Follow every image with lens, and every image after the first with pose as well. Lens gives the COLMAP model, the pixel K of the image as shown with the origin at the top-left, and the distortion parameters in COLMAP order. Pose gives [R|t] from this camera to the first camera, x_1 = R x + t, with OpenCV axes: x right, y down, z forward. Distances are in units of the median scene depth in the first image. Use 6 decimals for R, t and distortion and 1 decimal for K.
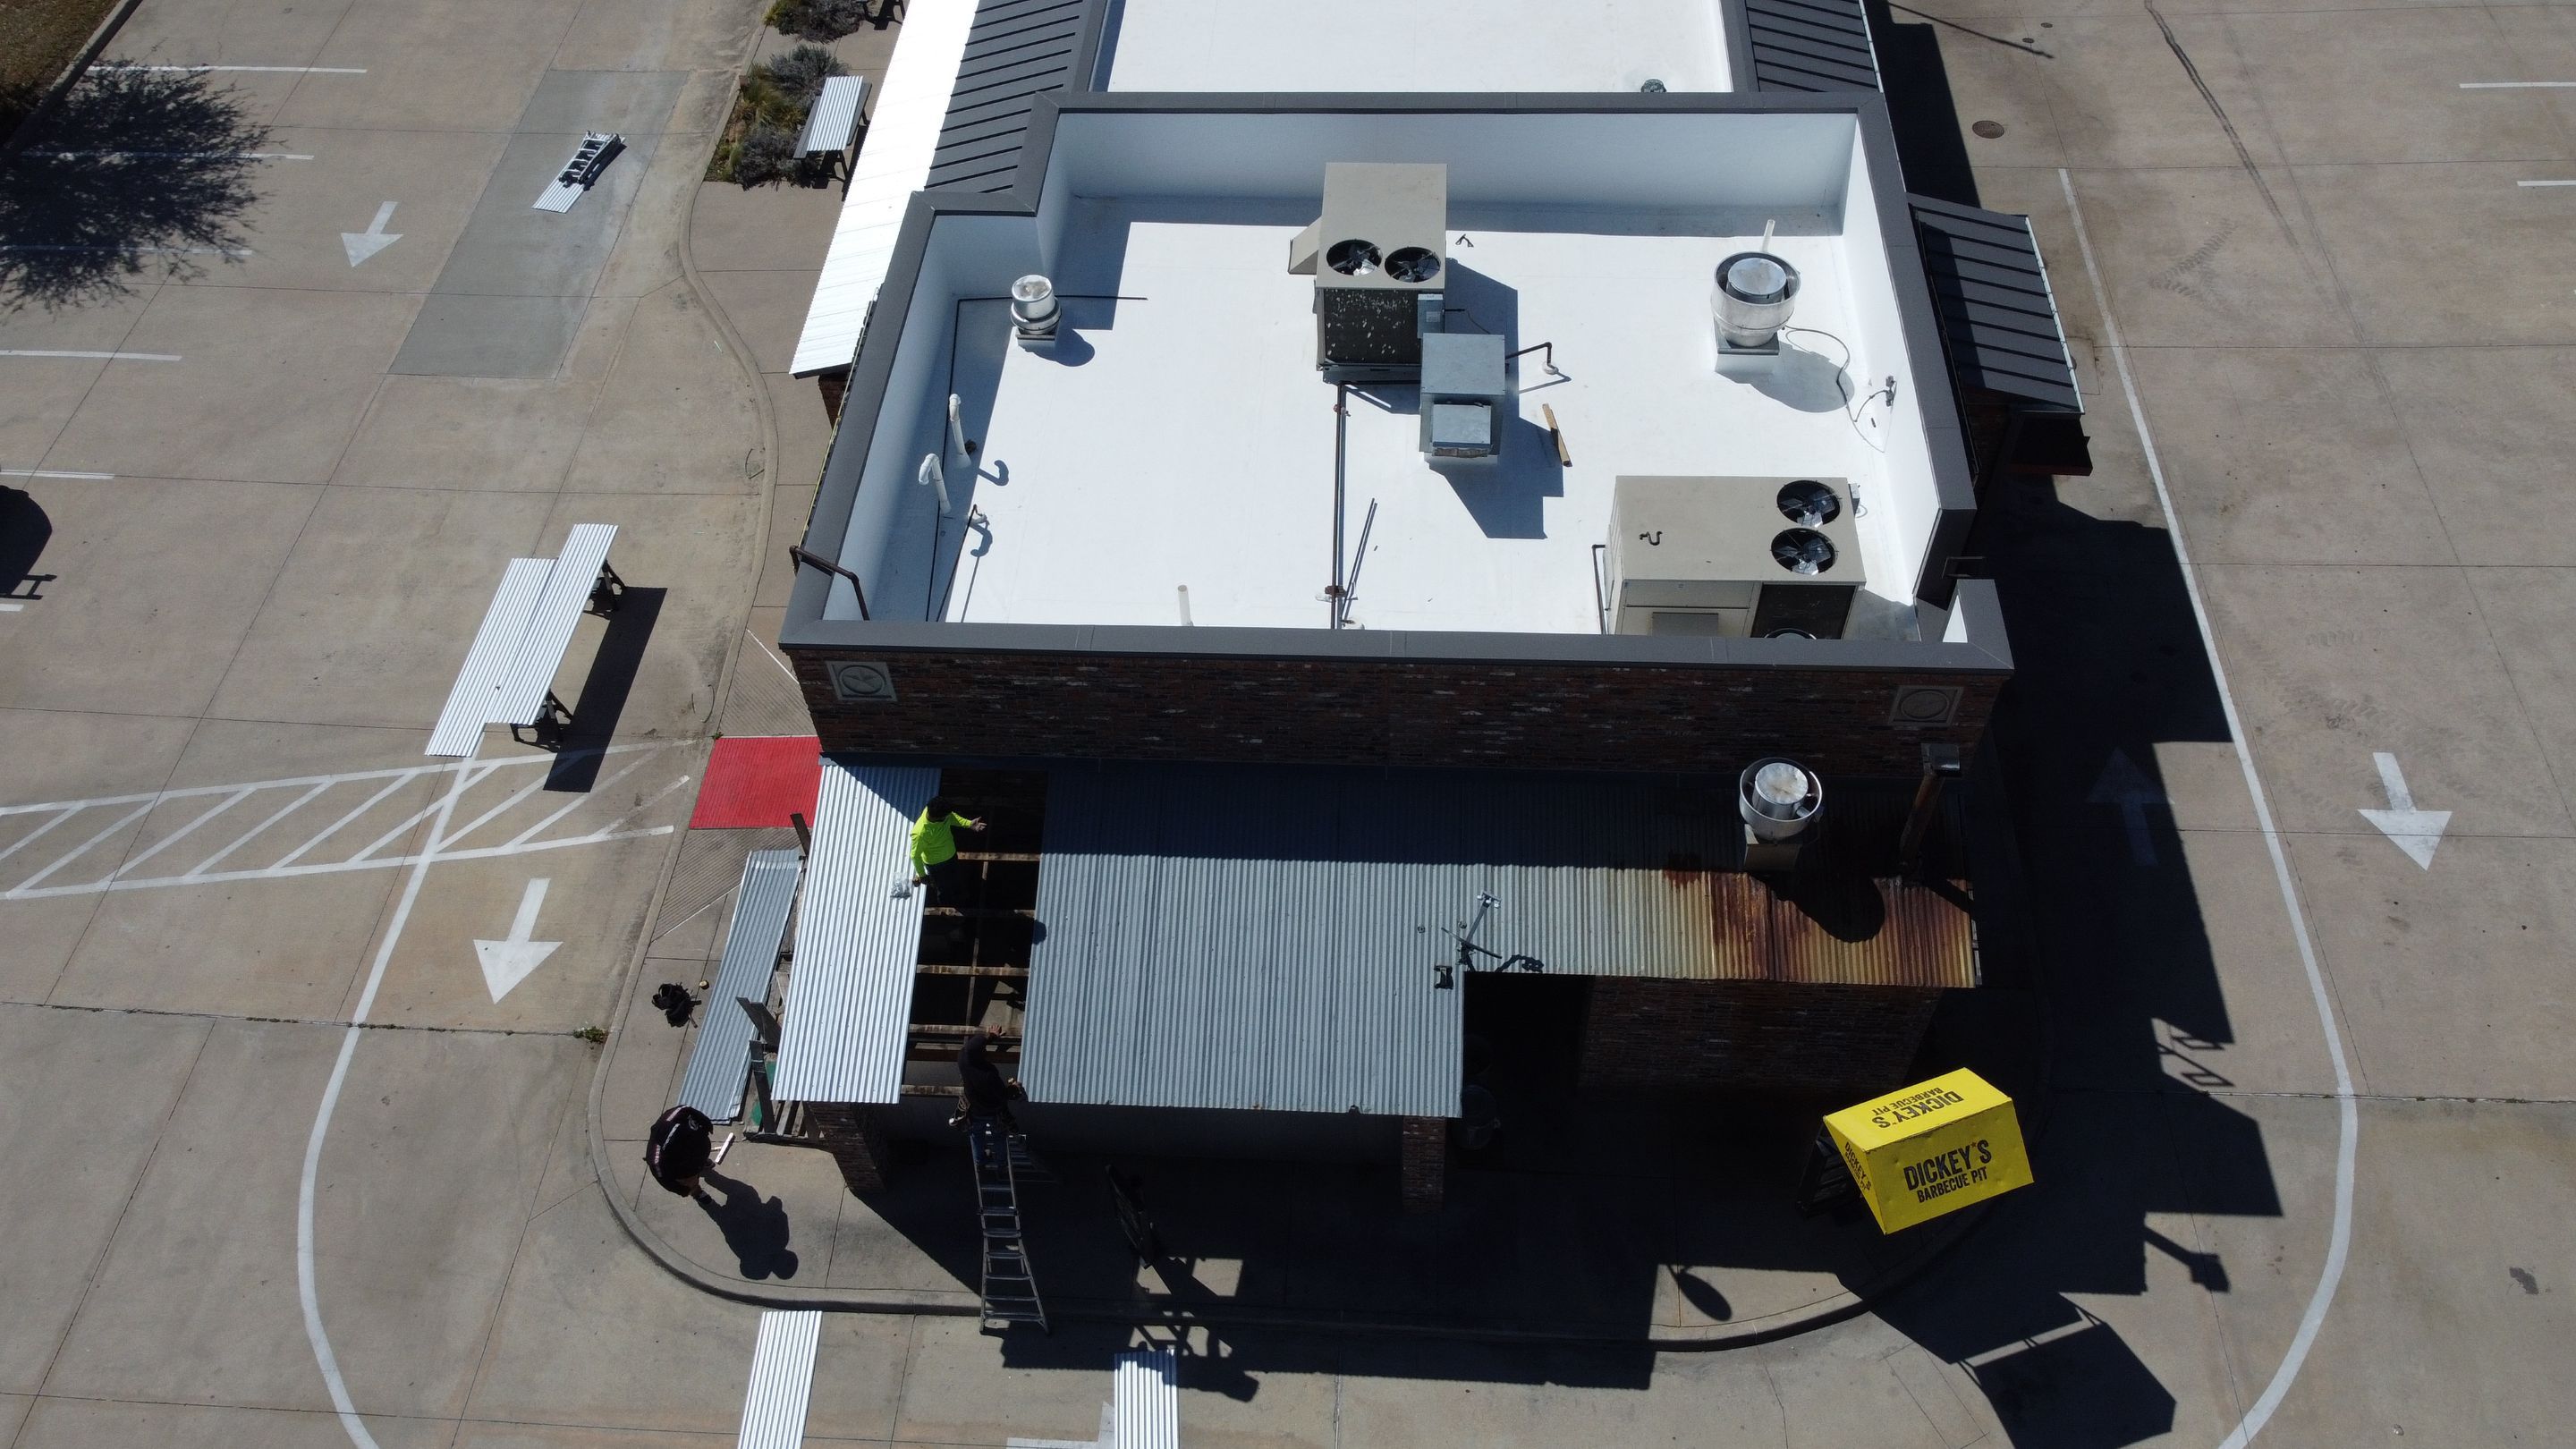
lens RADIAL K [[1950.7, 0, 1279.5], [0, 1950.7, 715.1], [0, 0, 1]] dist [0.006622, -0.009504]
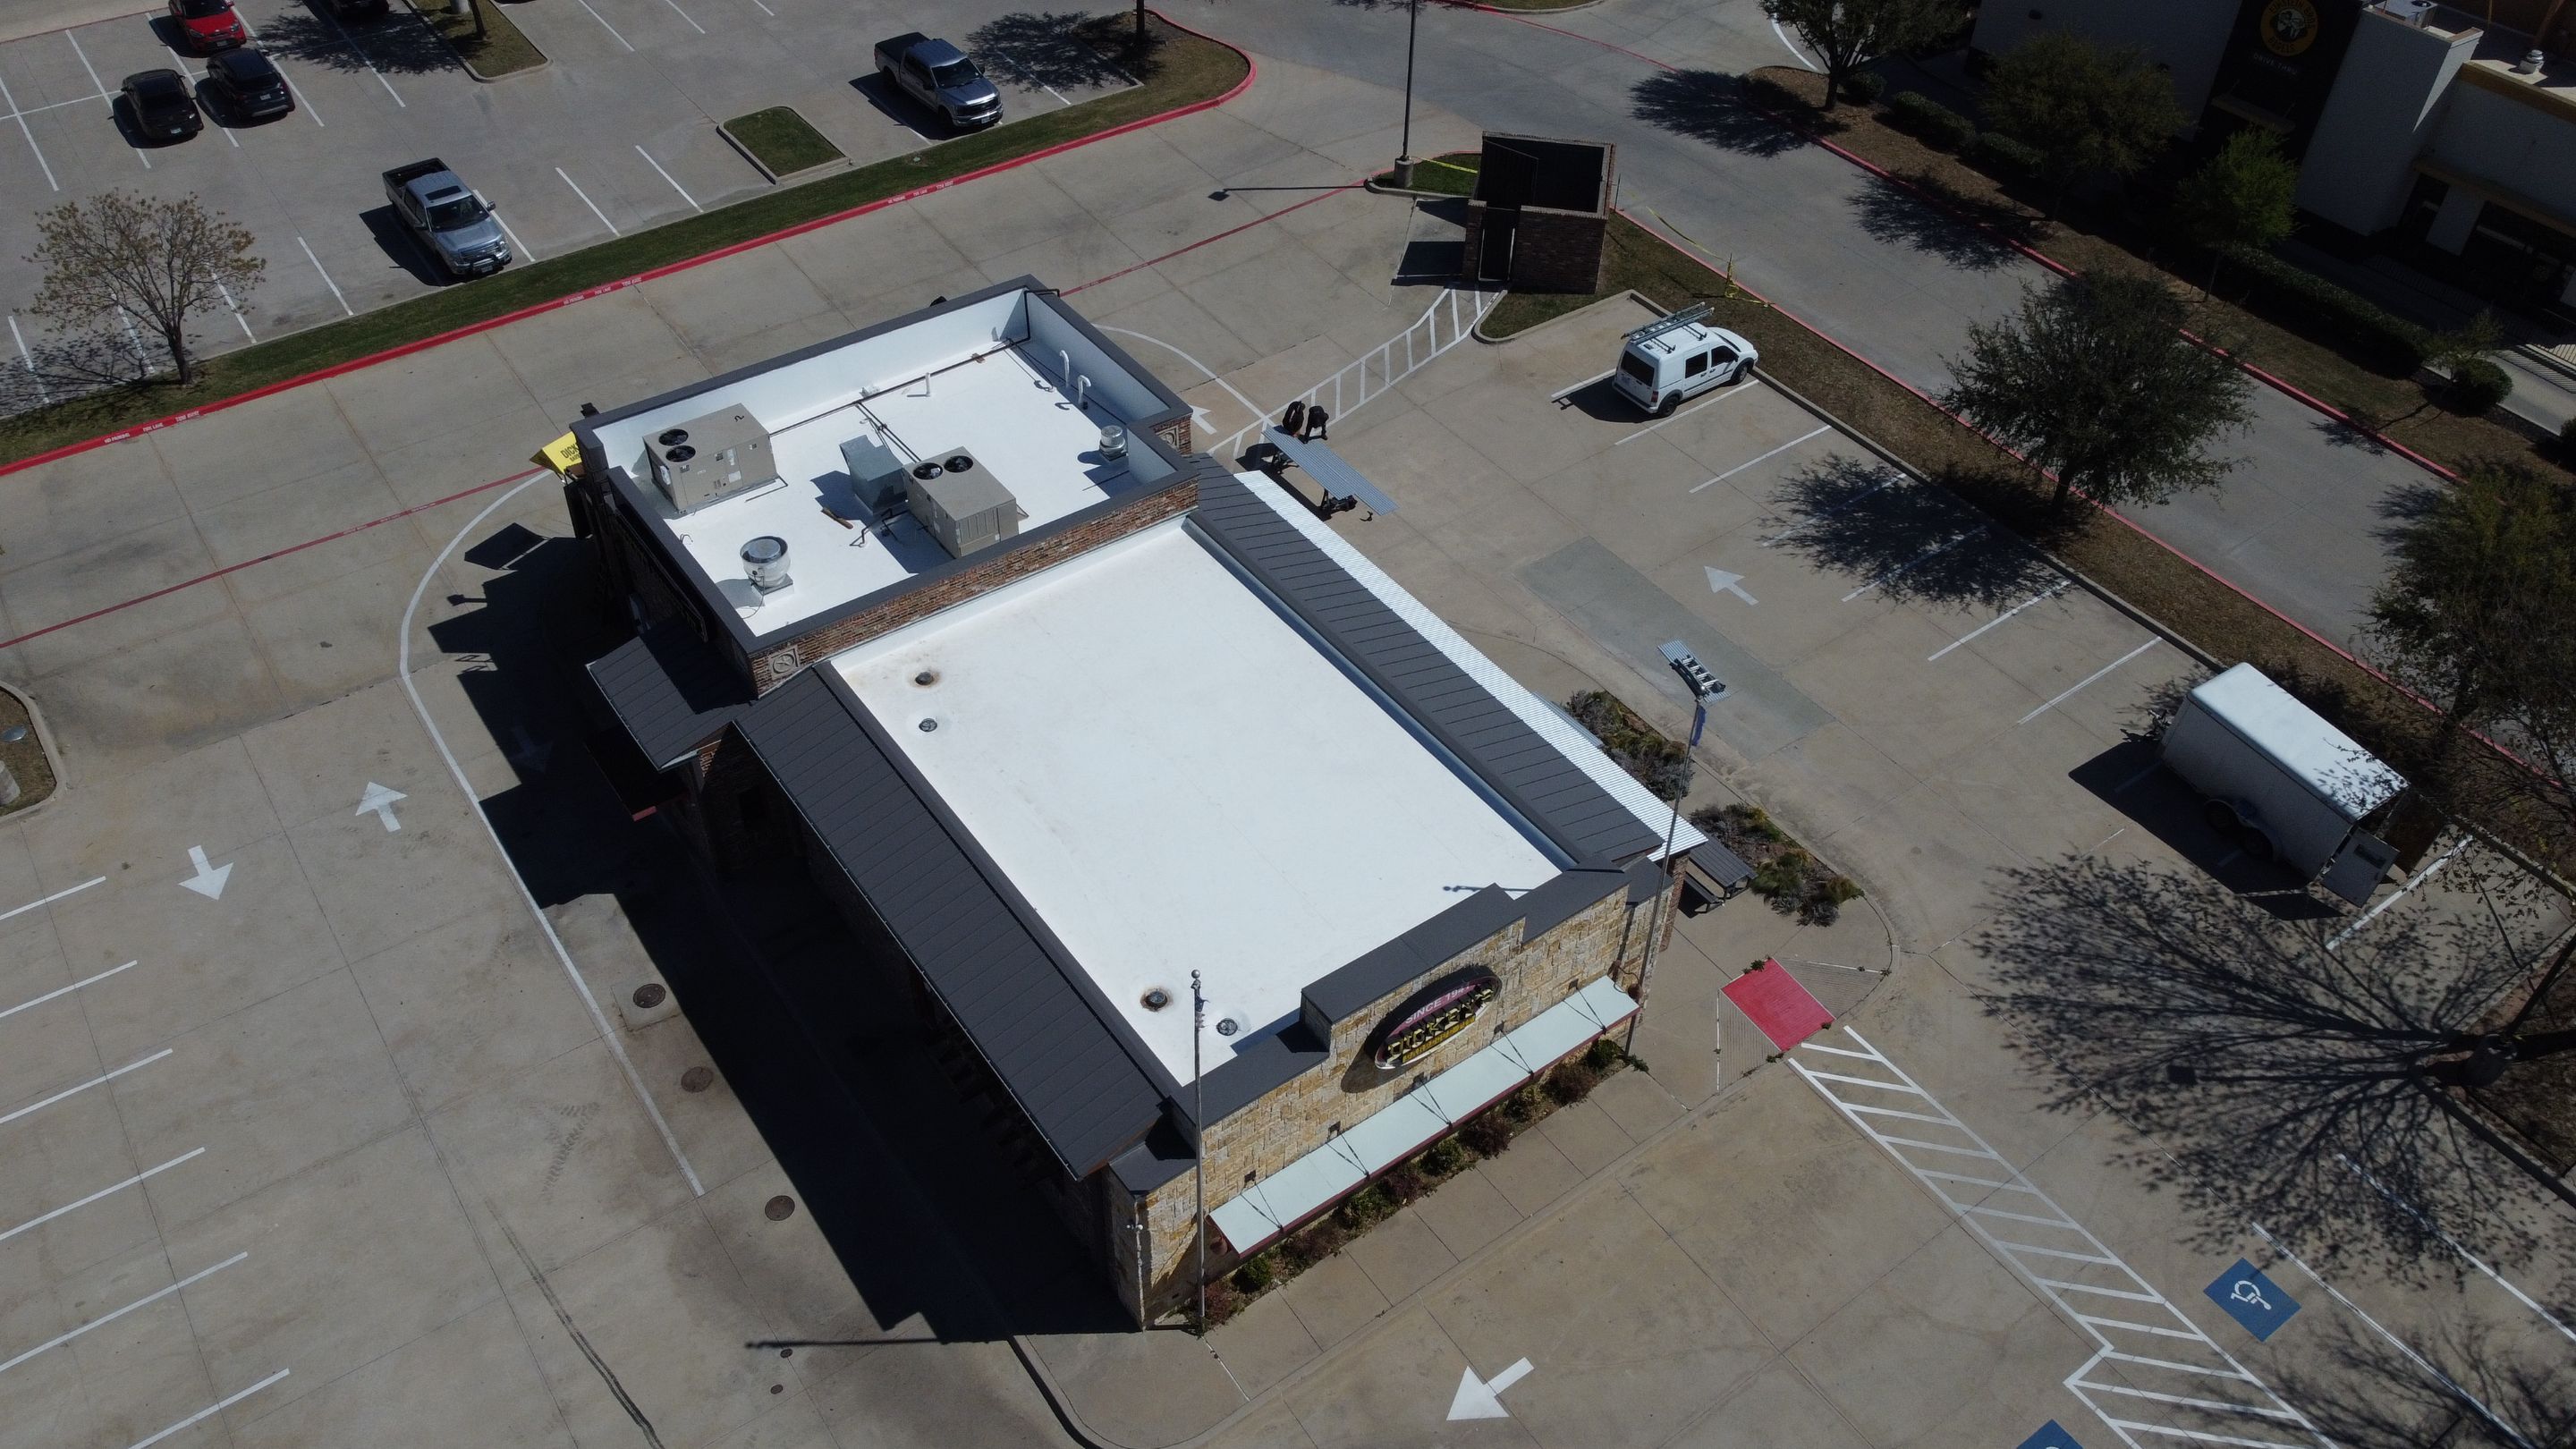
lens RADIAL K [[1950.7, 0, 1279.2], [0, 1950.7, 715.8], [0, 0, 1]] dist [0.006622, -0.009504]
pose [[-0.774043, 0.444990, -0.450378, 0.709857], [-0.484407, 0.041815, 0.873843, -1.901676], [0.407684, 0.894559, 0.183190, 0.938735]]
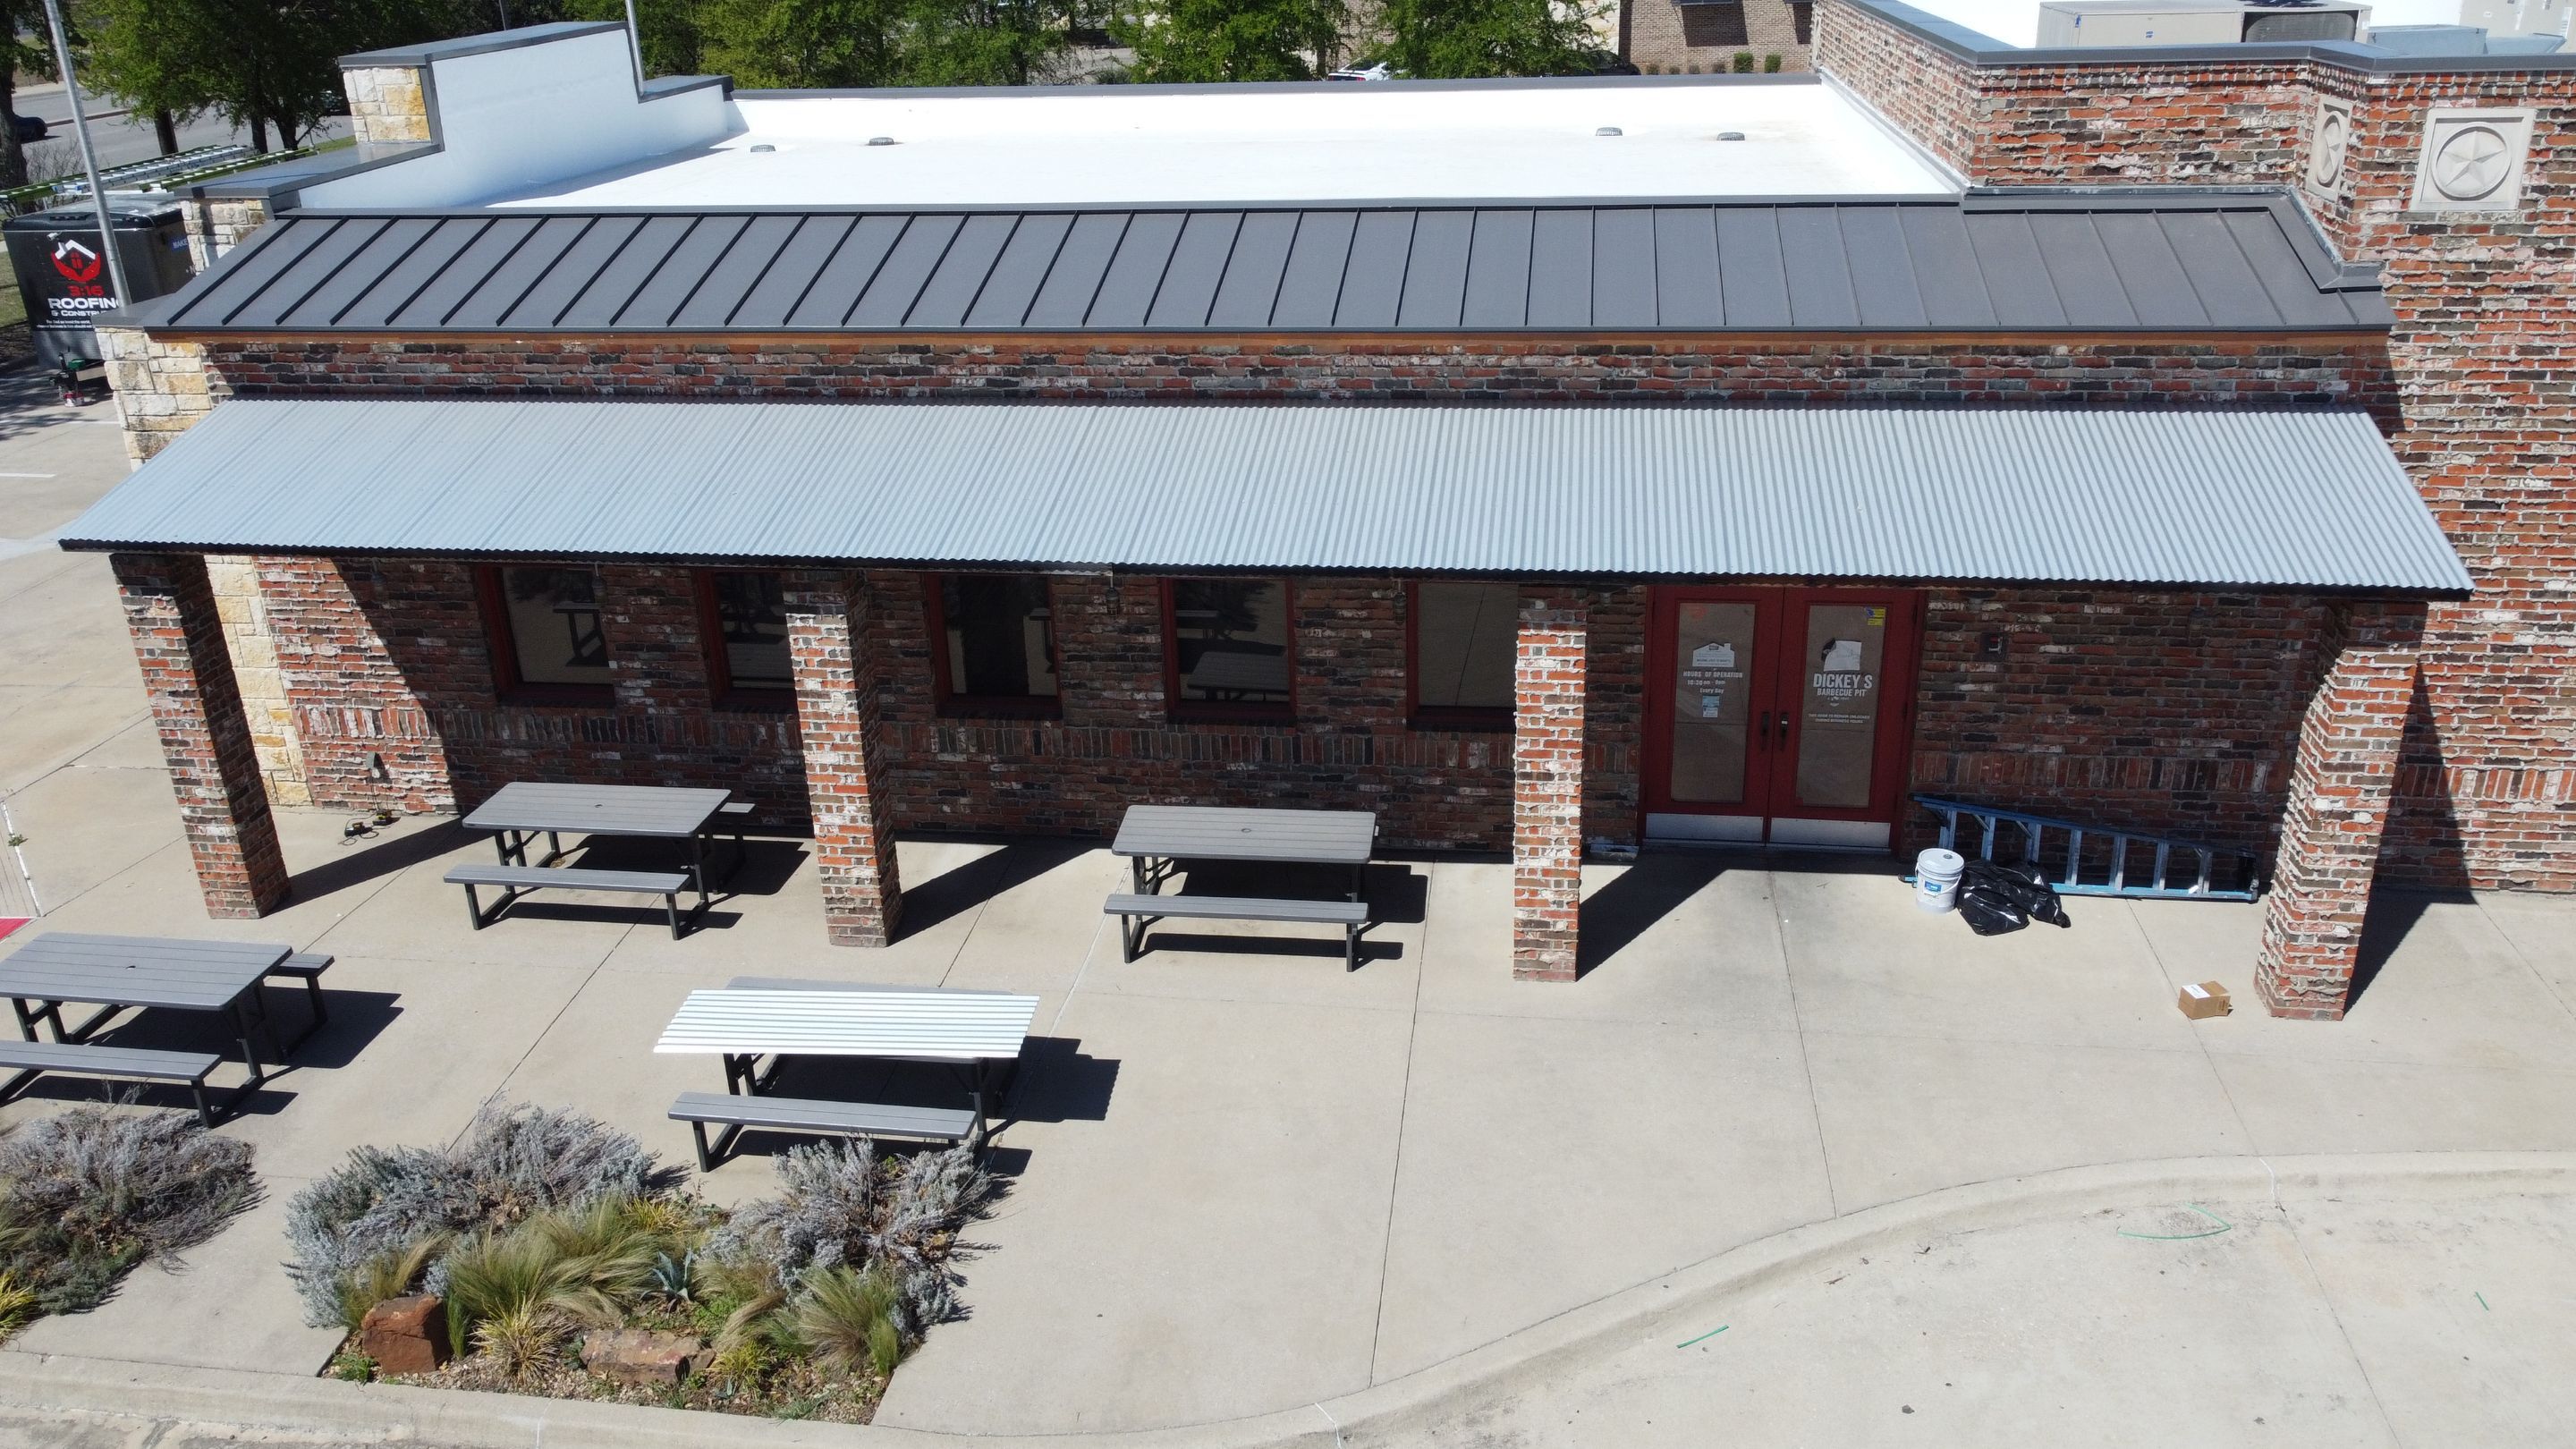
lens RADIAL K [[1950.7, 0, 1290.9], [0, 1950.7, 719.9], [0, 0, 1]] dist [0.006622, -0.009504]
pose [[0.076558, -0.360679, 0.929543, -0.728129], [0.791658, 0.588752, 0.163244, -0.464858], [-0.606148, 0.723383, 0.330608, 1.108715]]
